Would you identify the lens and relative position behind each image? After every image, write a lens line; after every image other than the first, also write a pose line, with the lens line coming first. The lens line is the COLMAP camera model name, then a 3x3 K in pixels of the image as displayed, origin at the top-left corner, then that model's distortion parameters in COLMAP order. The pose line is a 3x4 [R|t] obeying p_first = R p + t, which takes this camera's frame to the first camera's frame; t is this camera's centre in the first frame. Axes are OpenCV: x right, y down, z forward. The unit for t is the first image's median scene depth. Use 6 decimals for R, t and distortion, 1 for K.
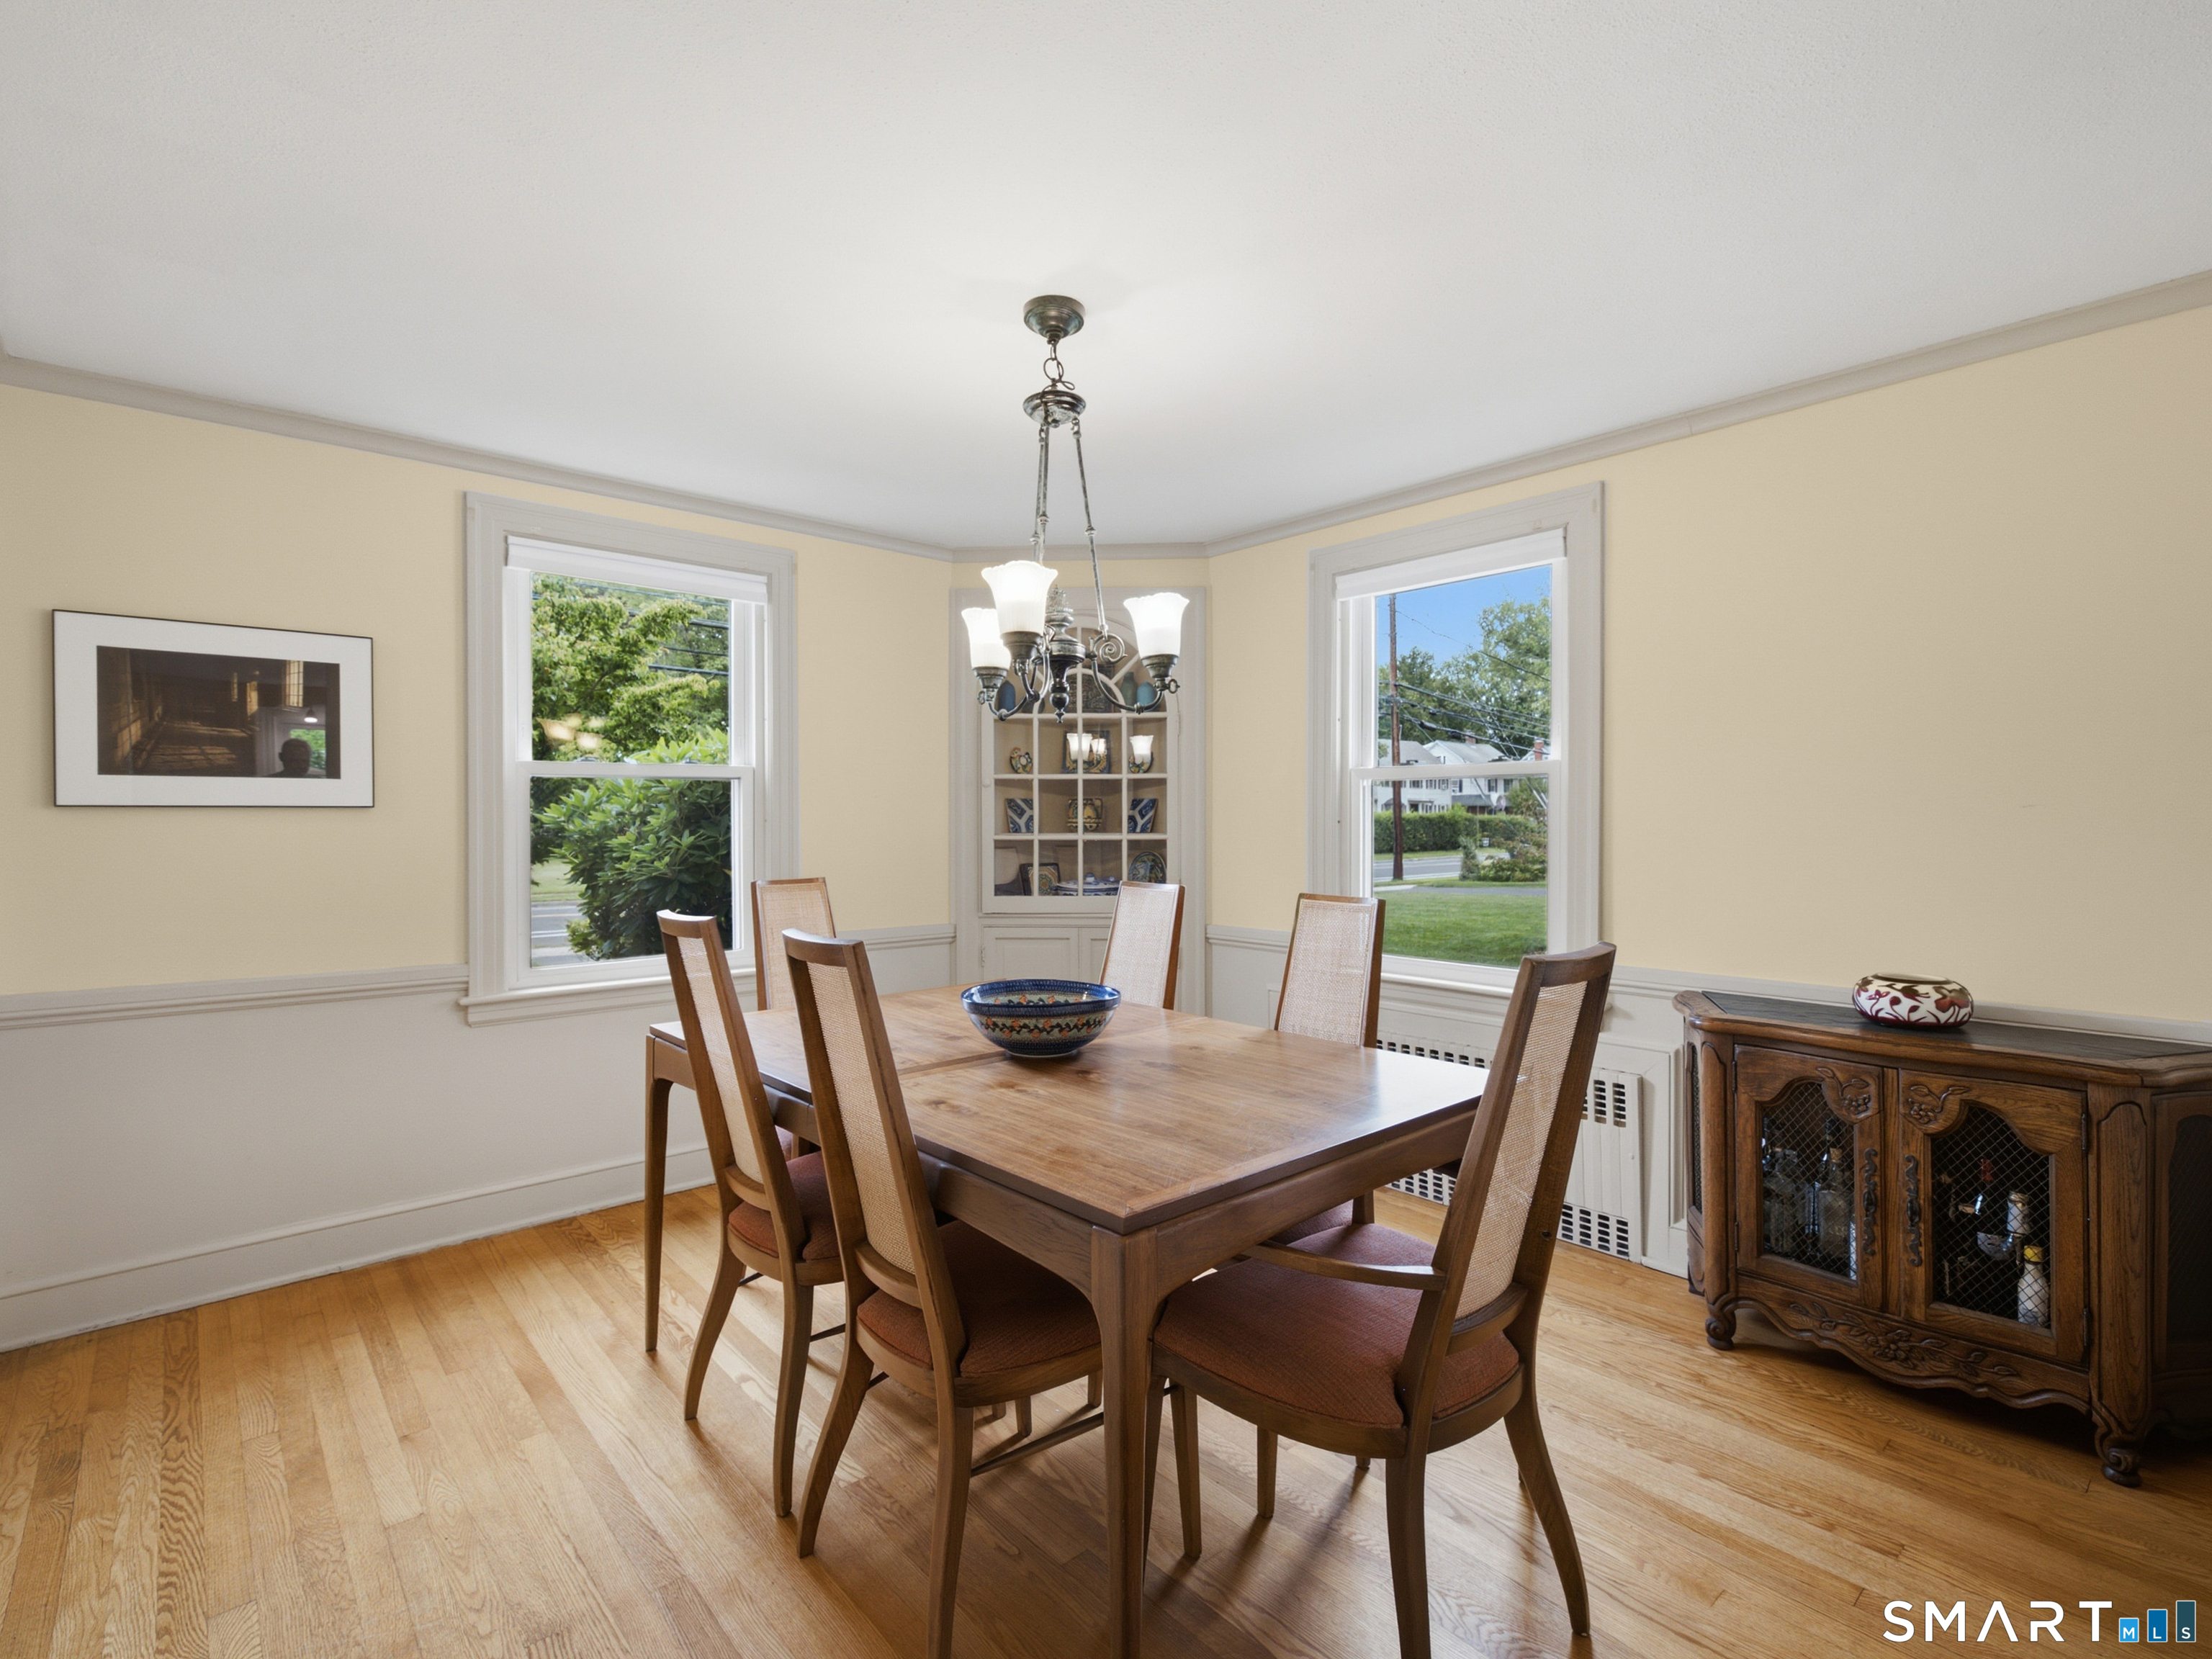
lens RADIAL K [[1022.9, 0, 1098.8], [0, 1022.9, 830.9], [0, 0, 1]] dist [0.004368, 0.000004]
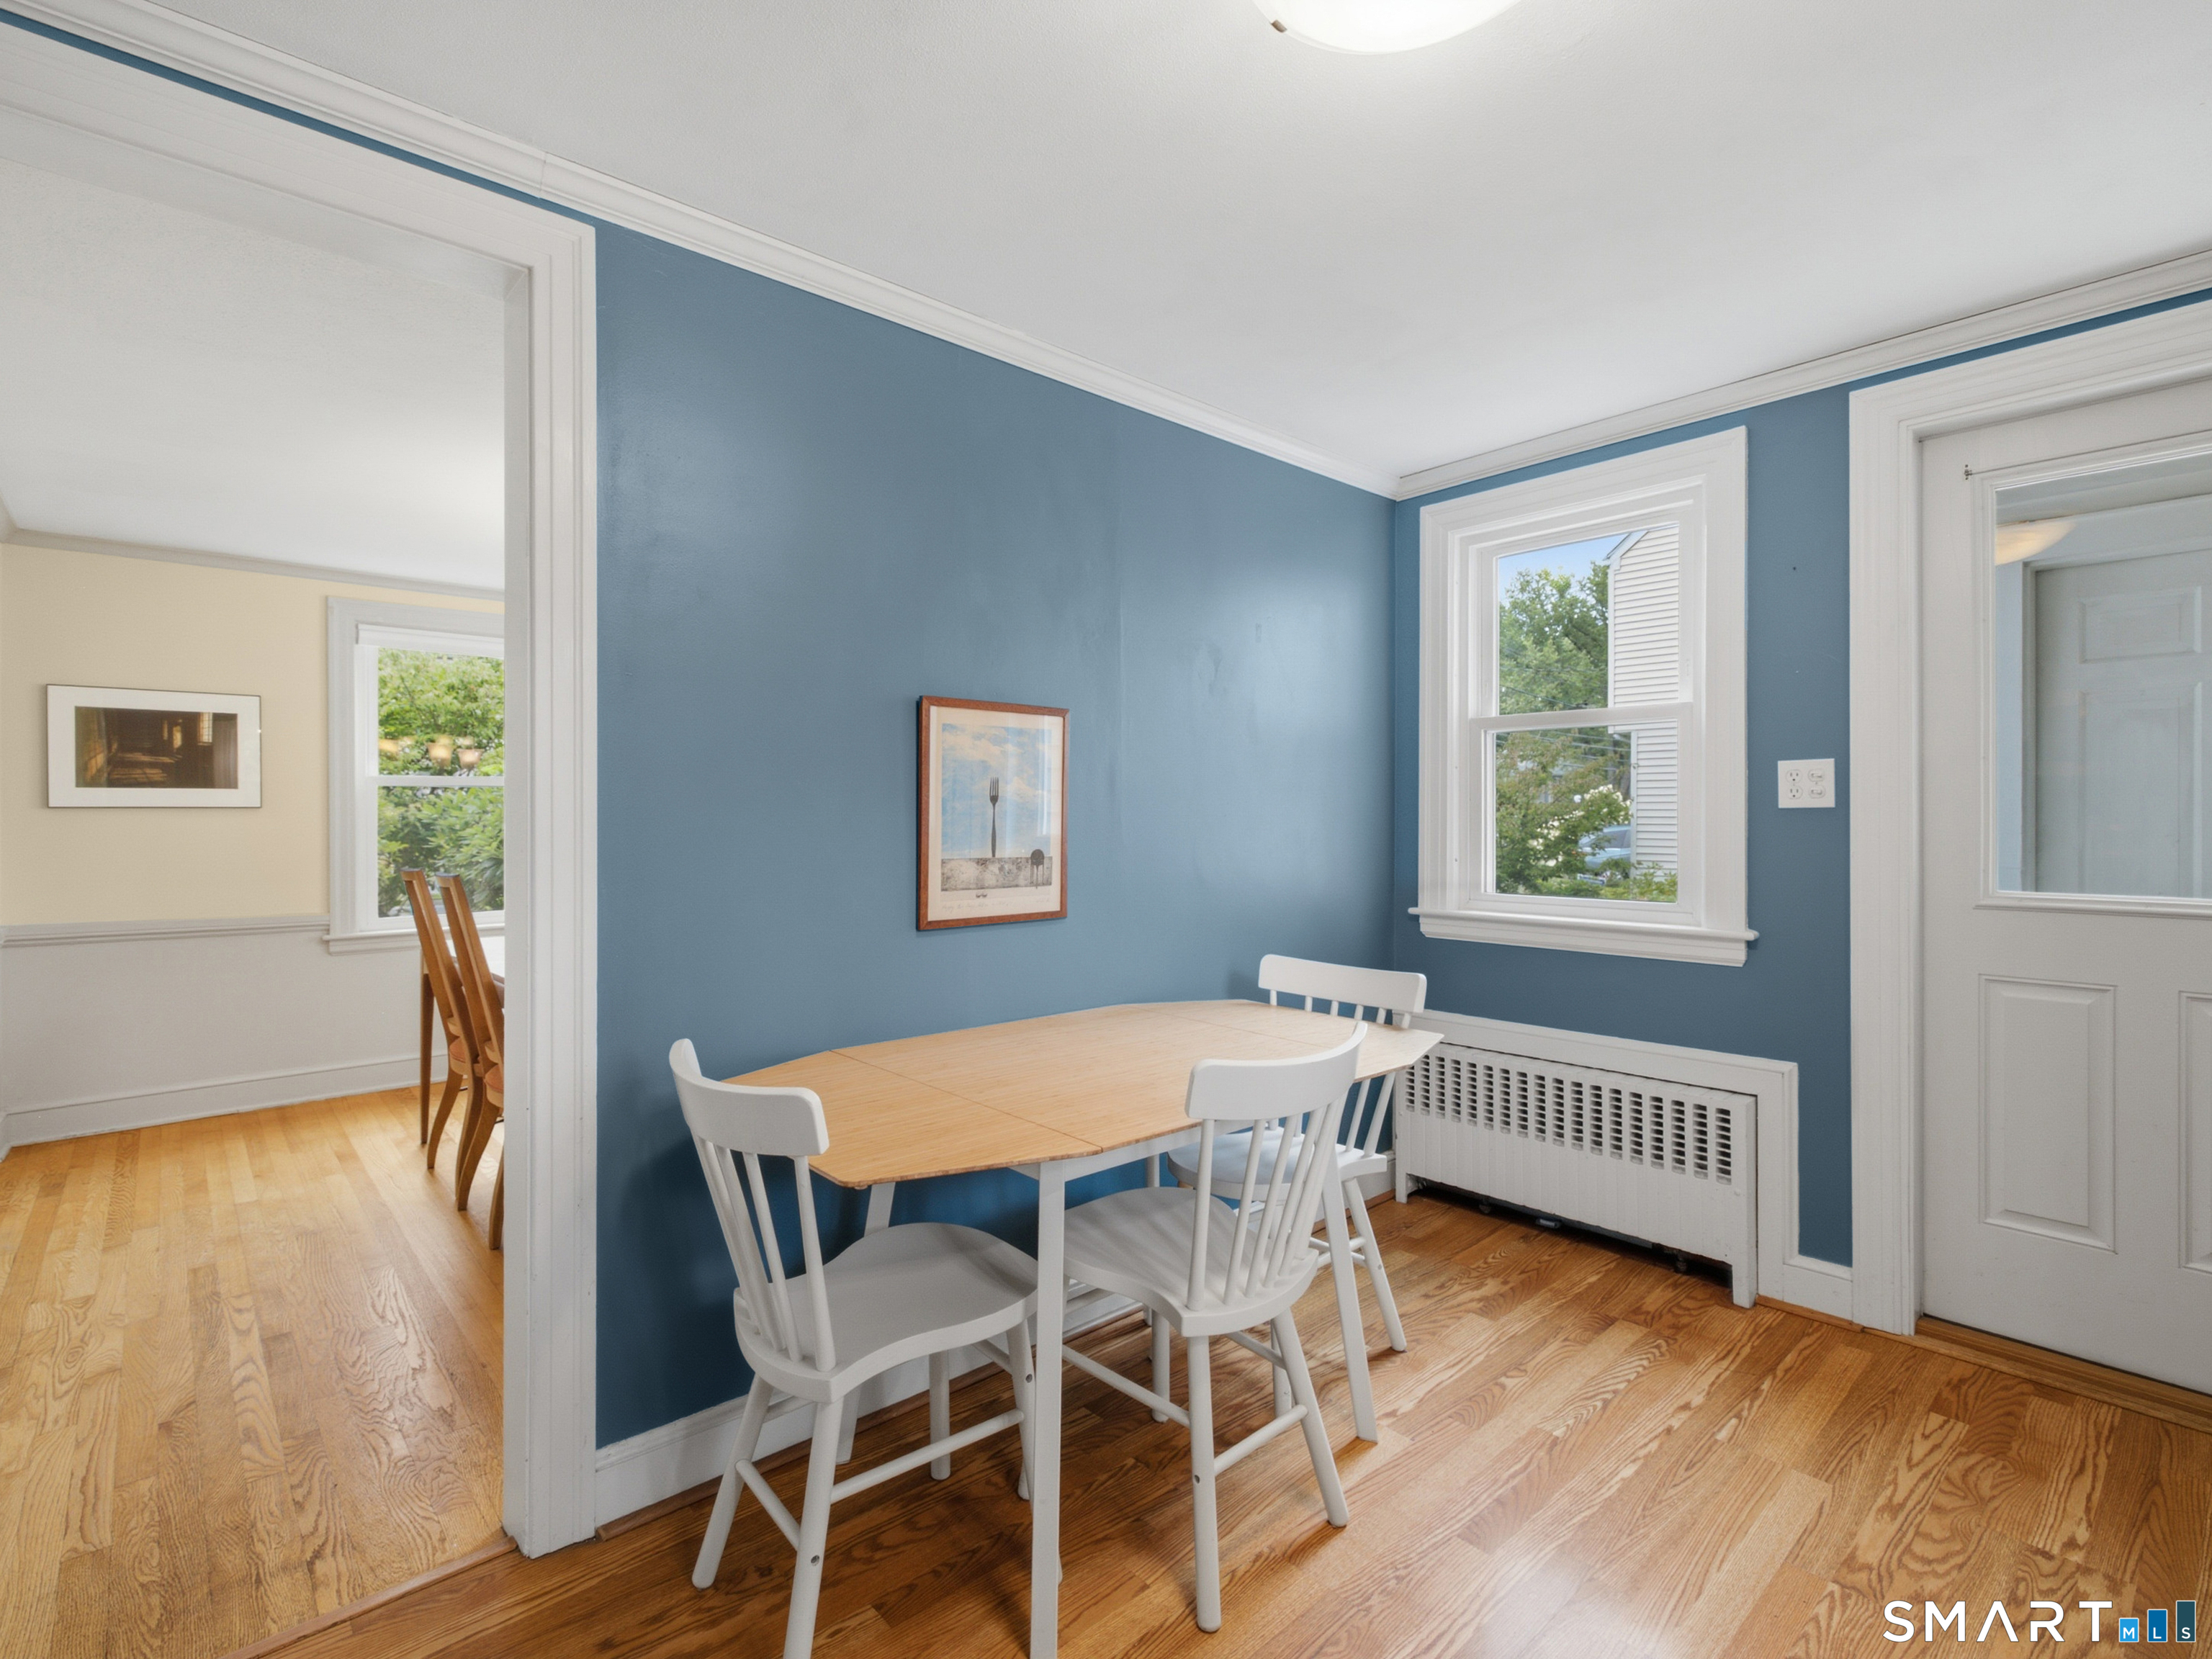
lens RADIAL K [[1022.9, 0, 1112.1], [0, 1022.9, 821.4], [0, 0, 1]] dist [0.004368, 0.000004]
pose [[0.999884, -0.005817, 0.014060, 0.579562], [0.005901, 0.999965, -0.005881, 0.015350], [-0.014025, 0.005964, 0.999884, -0.584485]]
